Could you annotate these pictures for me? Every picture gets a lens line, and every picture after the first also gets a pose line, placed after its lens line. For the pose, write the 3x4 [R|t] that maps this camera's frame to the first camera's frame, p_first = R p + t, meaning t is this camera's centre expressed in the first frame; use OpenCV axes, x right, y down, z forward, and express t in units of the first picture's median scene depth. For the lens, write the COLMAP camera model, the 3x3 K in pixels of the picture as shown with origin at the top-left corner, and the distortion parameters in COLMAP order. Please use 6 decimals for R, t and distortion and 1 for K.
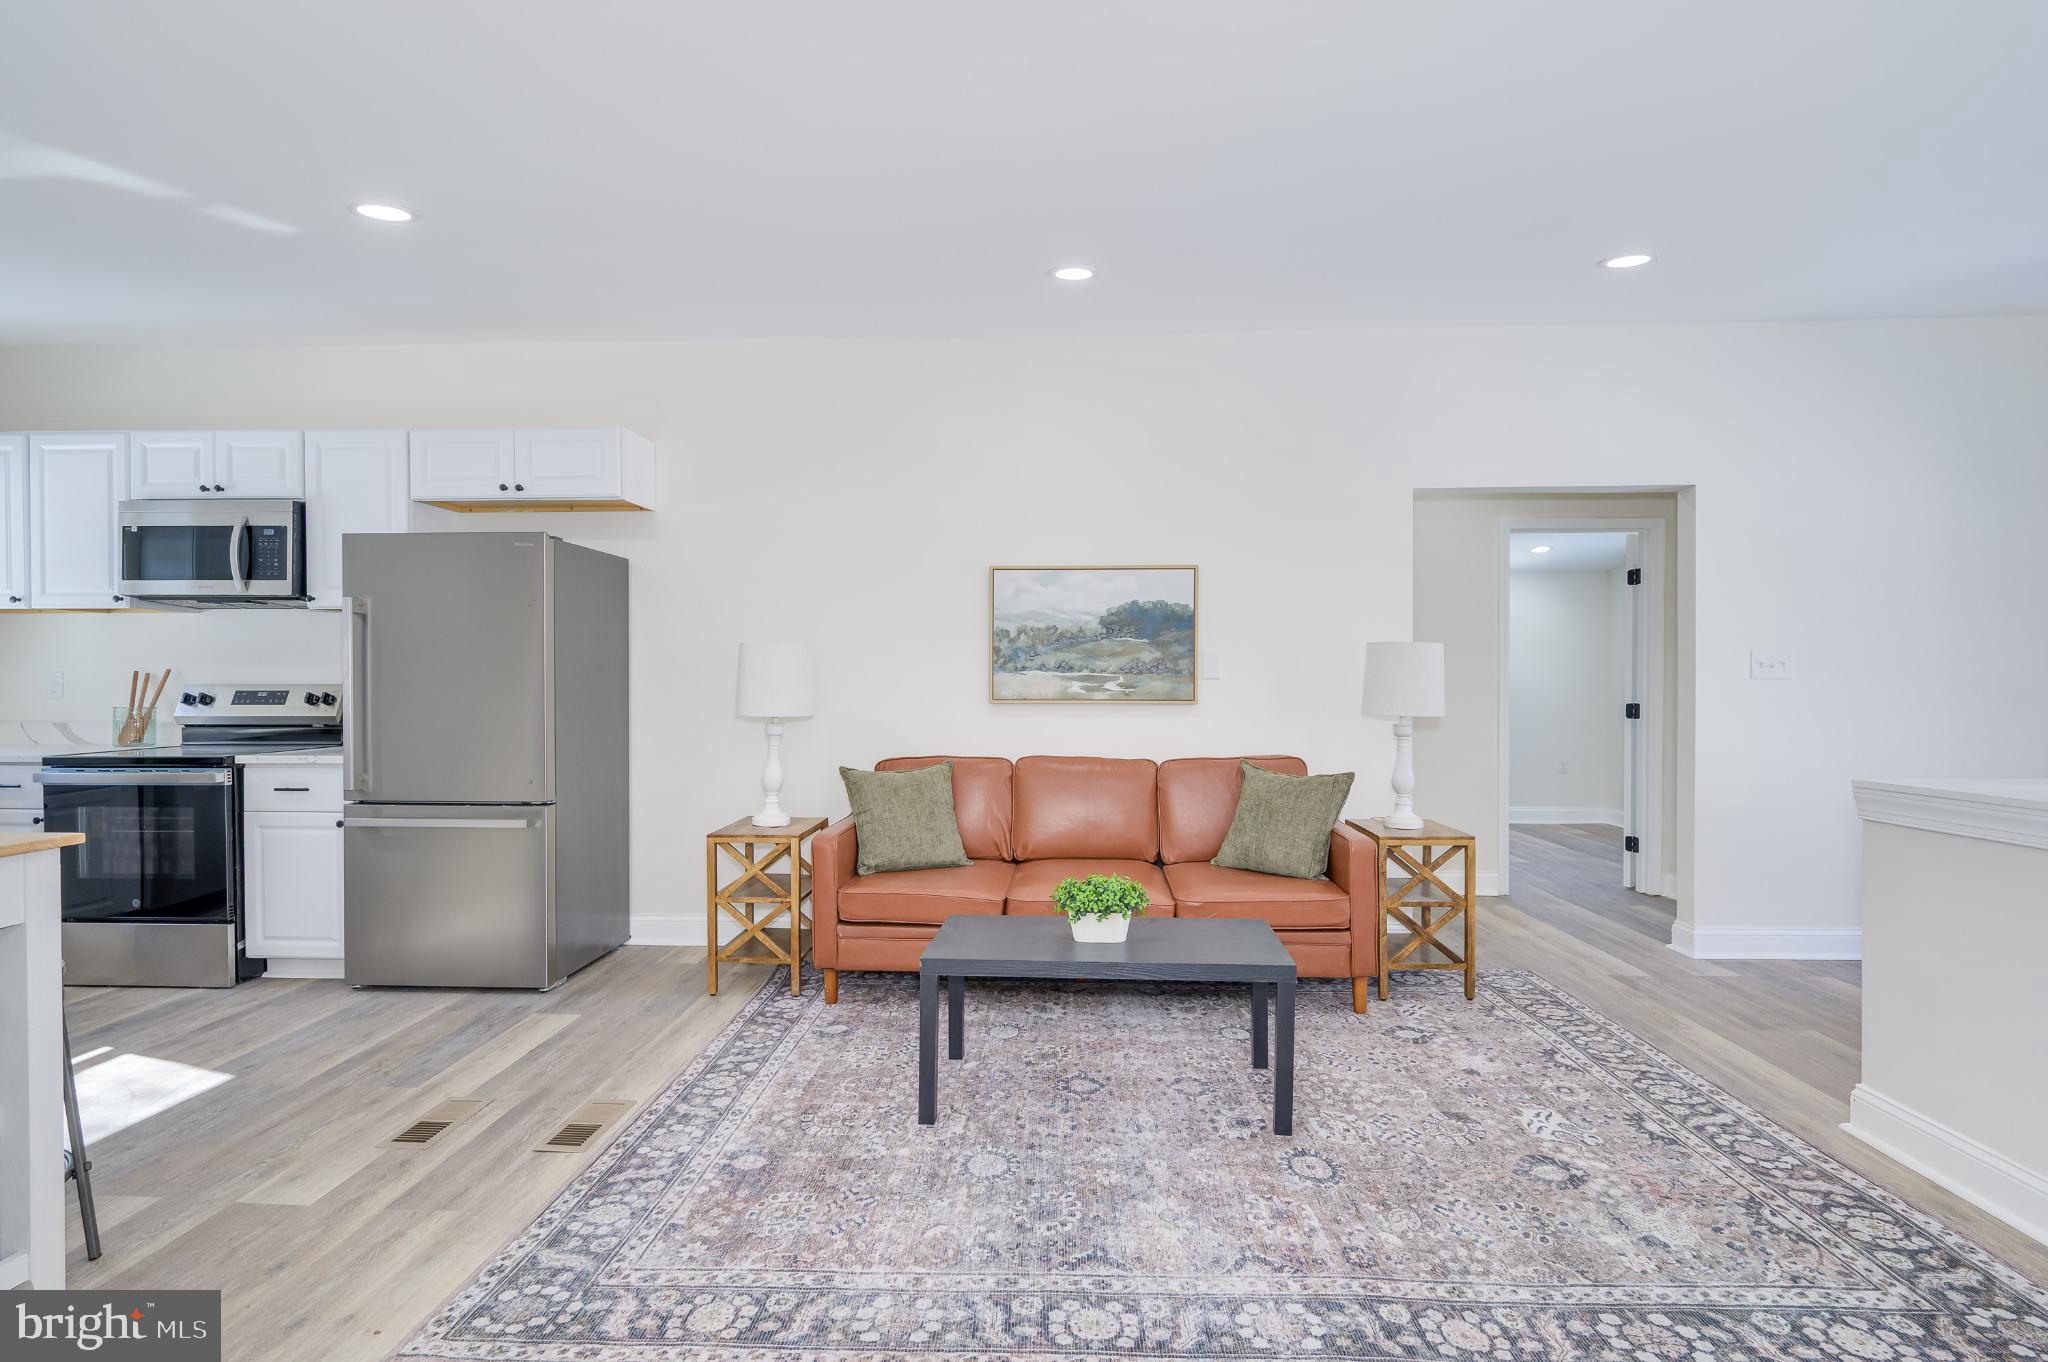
lens RADIAL K [[930.6, 0, 1014.3], [0, 930.6, 695.2], [0, 0, 1]] dist [0.000101, 0.000413]
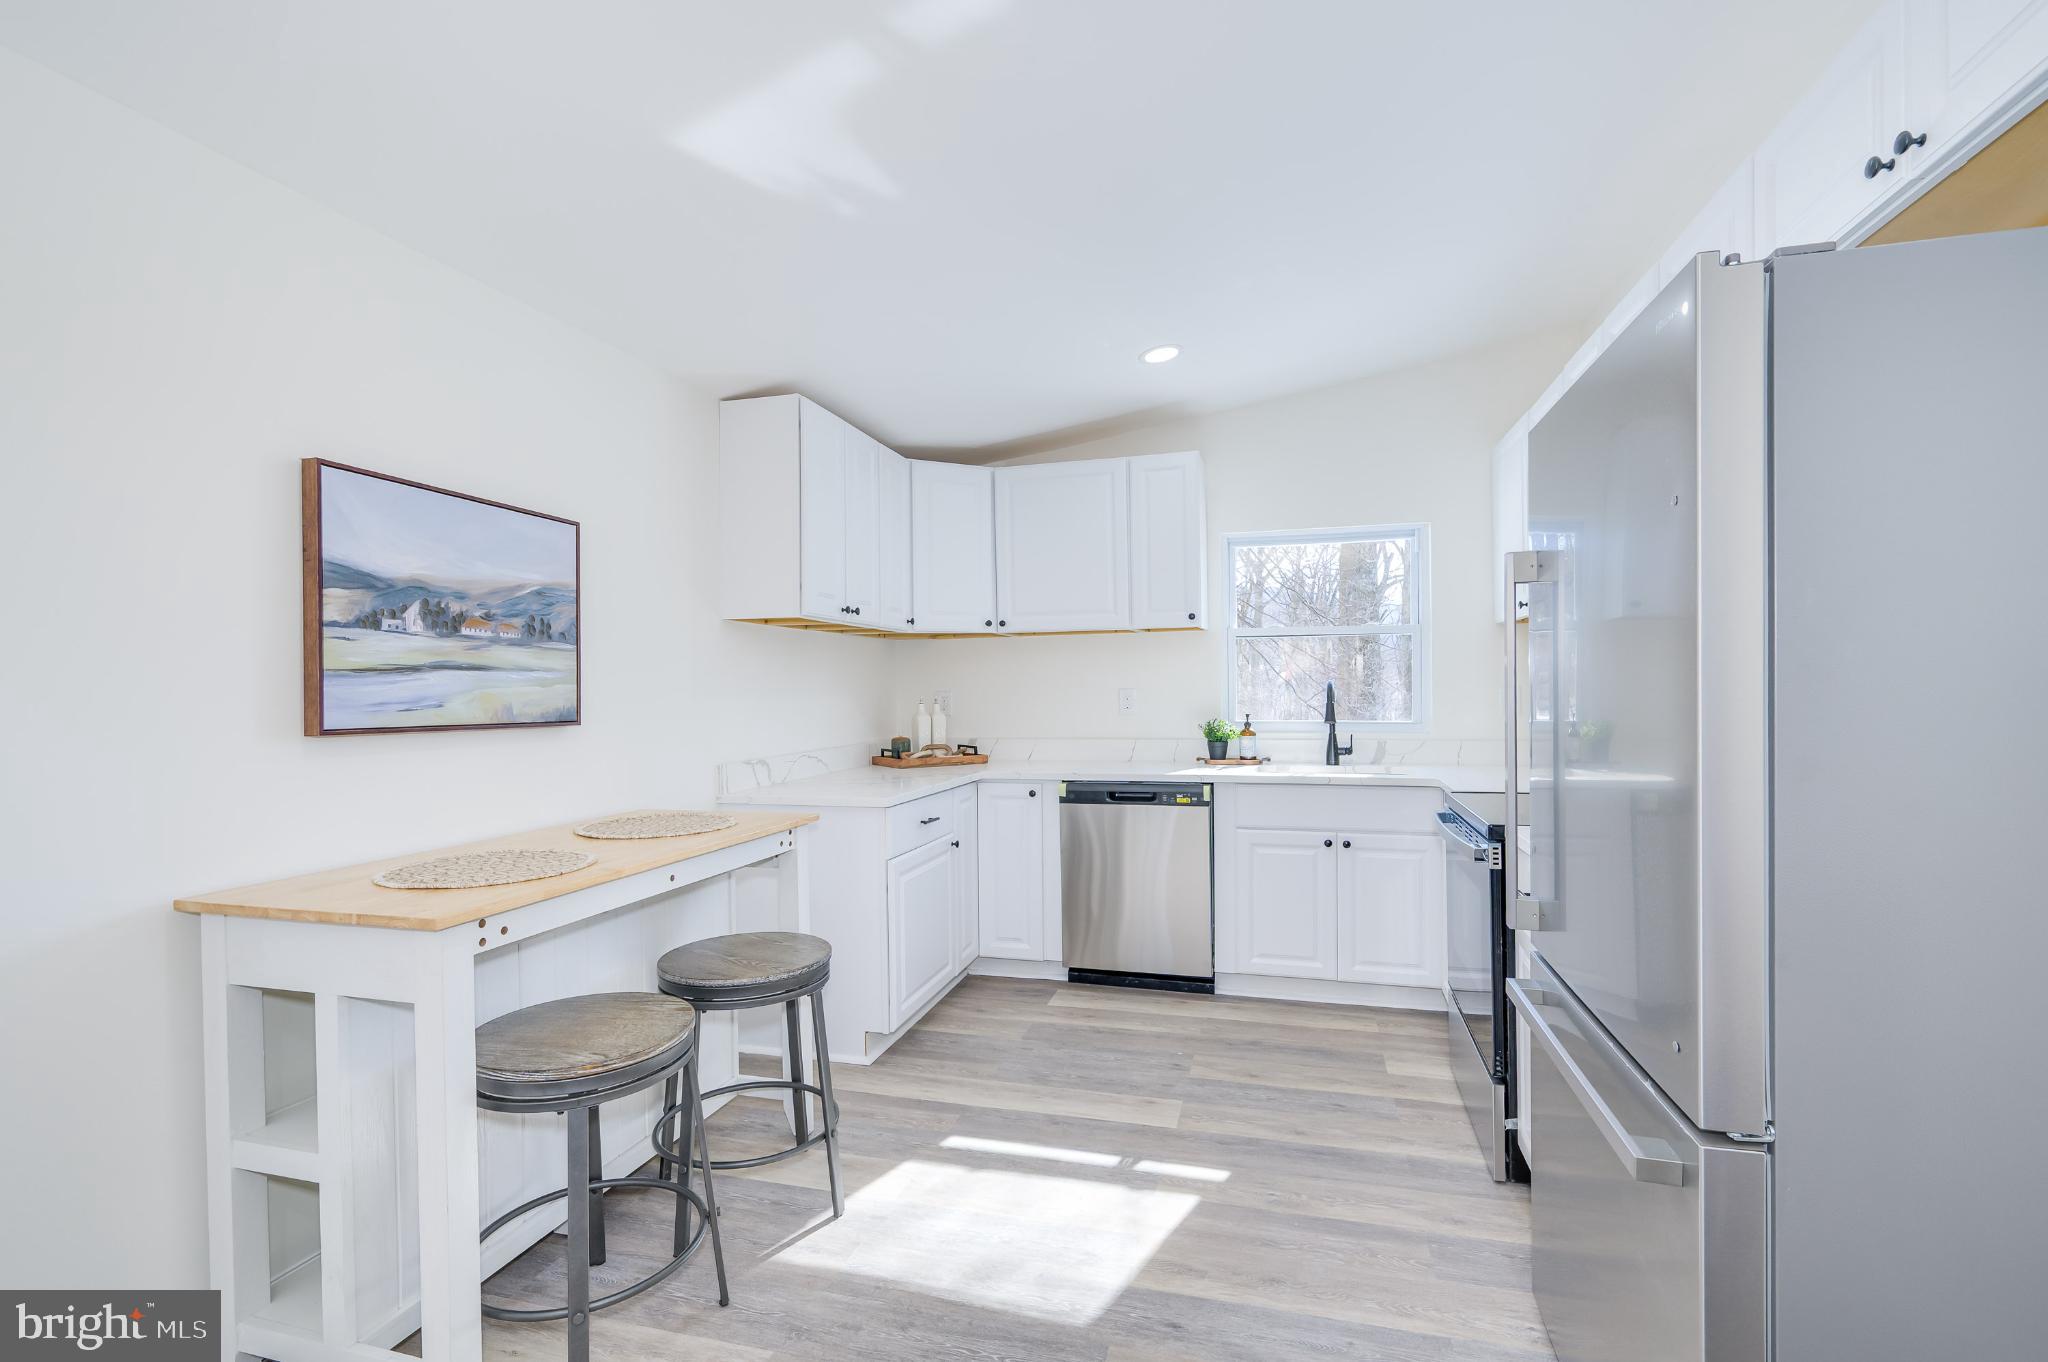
lens RADIAL K [[930.6, 0, 978.4], [0, 930.6, 700.9], [0, 0, 1]] dist [0.000101, 0.000413]
pose [[-0.242892, 0.017774, -0.969891, -0.163257], [-0.007763, 0.999764, 0.020266, -0.033979], [0.970022, 0.012452, -0.242696, 0.942990]]
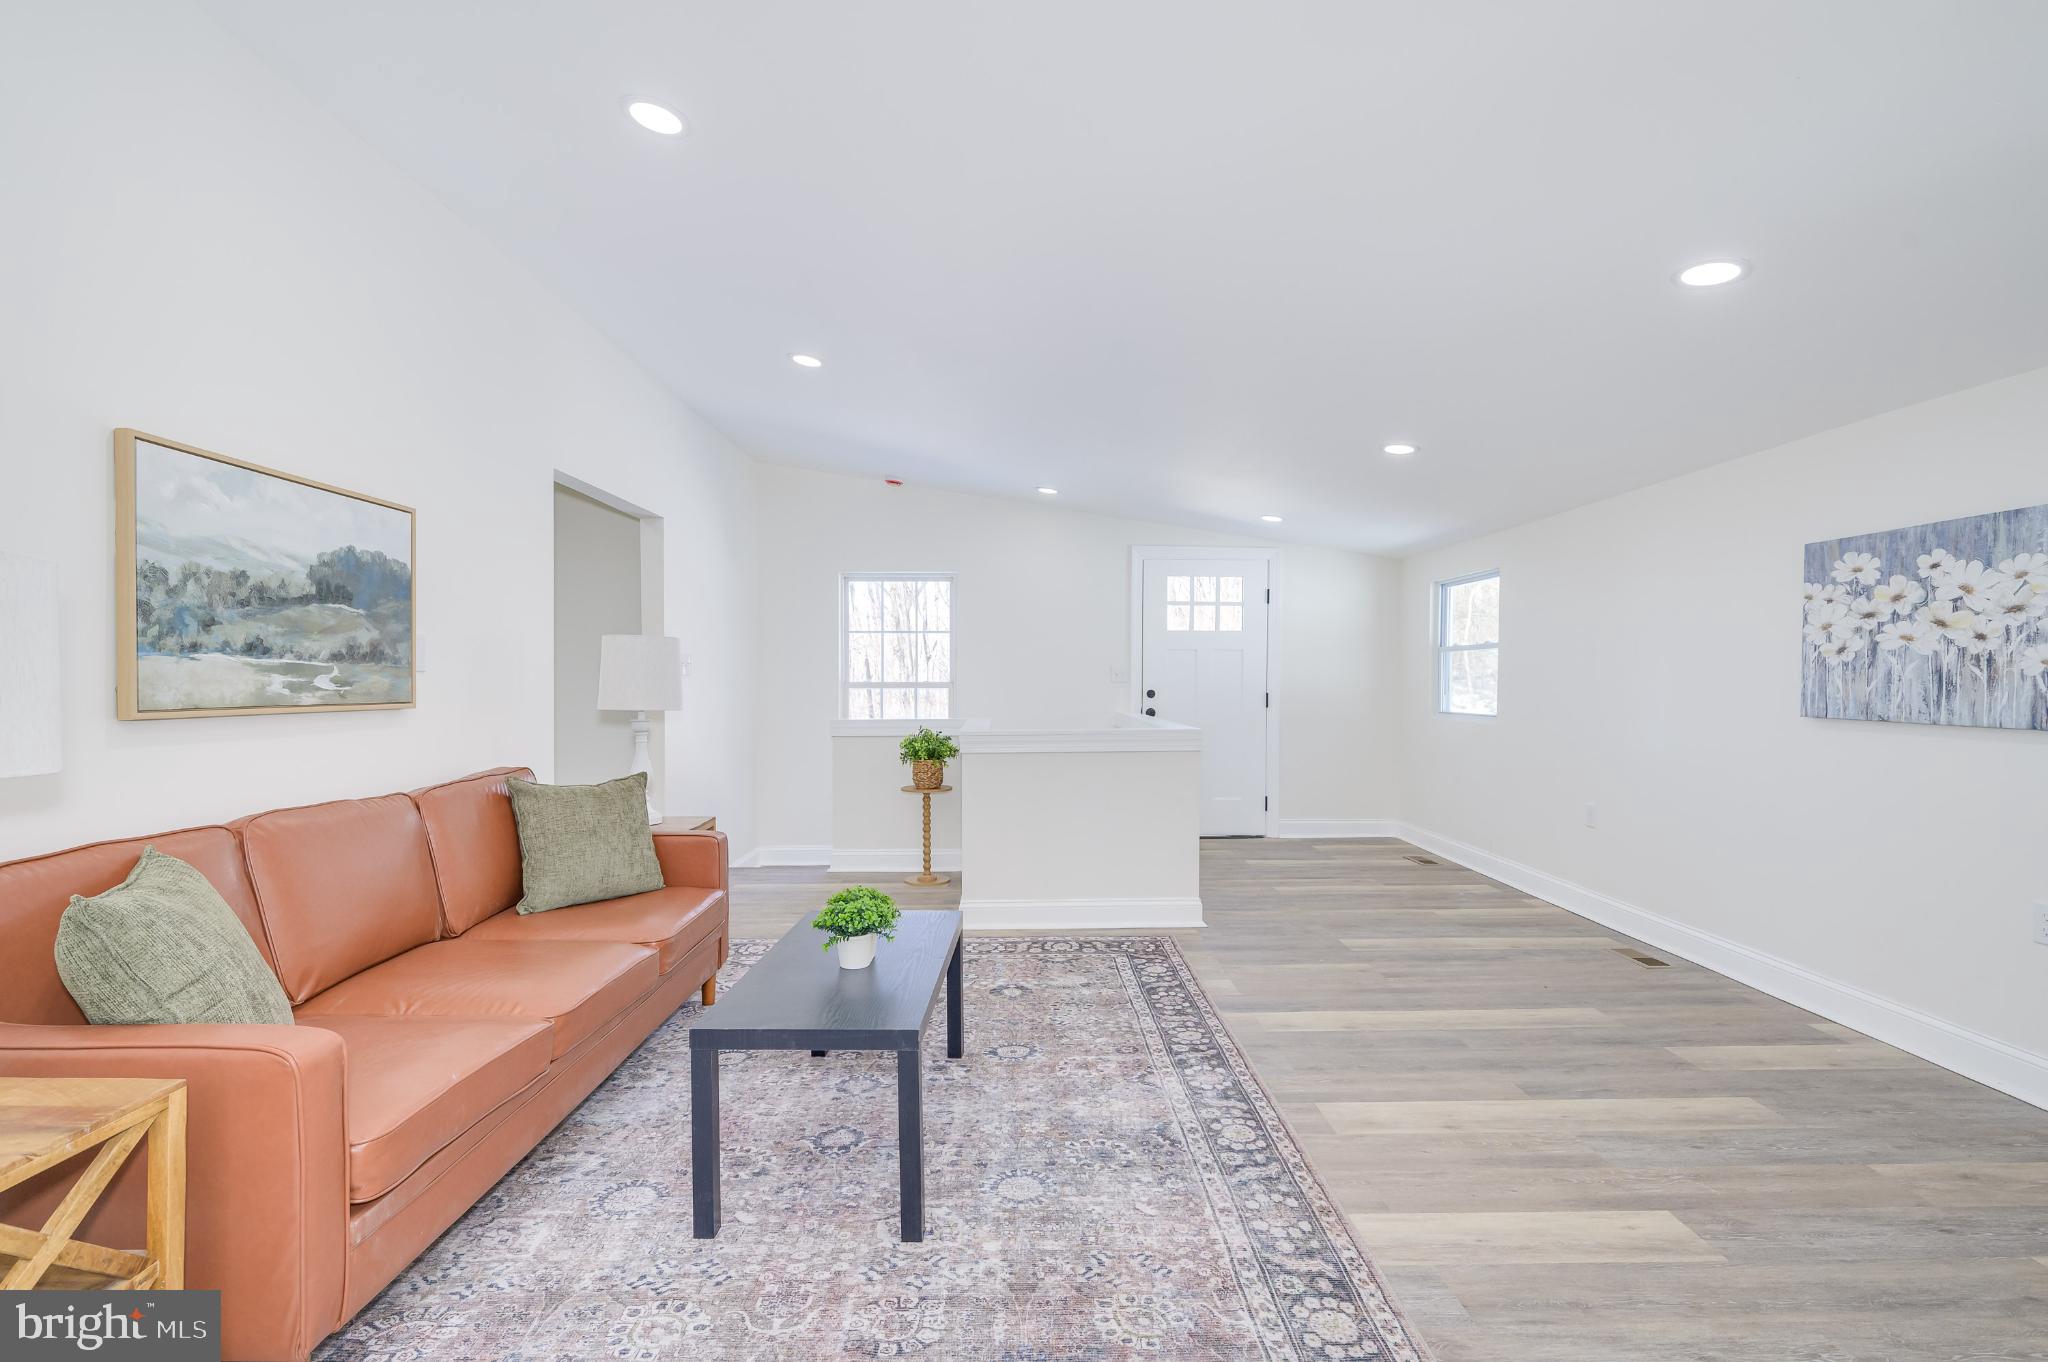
lens RADIAL K [[987.7, 0, 1010.8], [0, 987.7, 683.8], [0, 0, 1]] dist [-0.002186, 0.002551]
pose [[-0.071318, -0.006513, 0.997432, -0.720054], [0.017991, 0.999808, 0.007815, -0.006861], [-0.997291, 0.018502, -0.071188, 0.760910]]
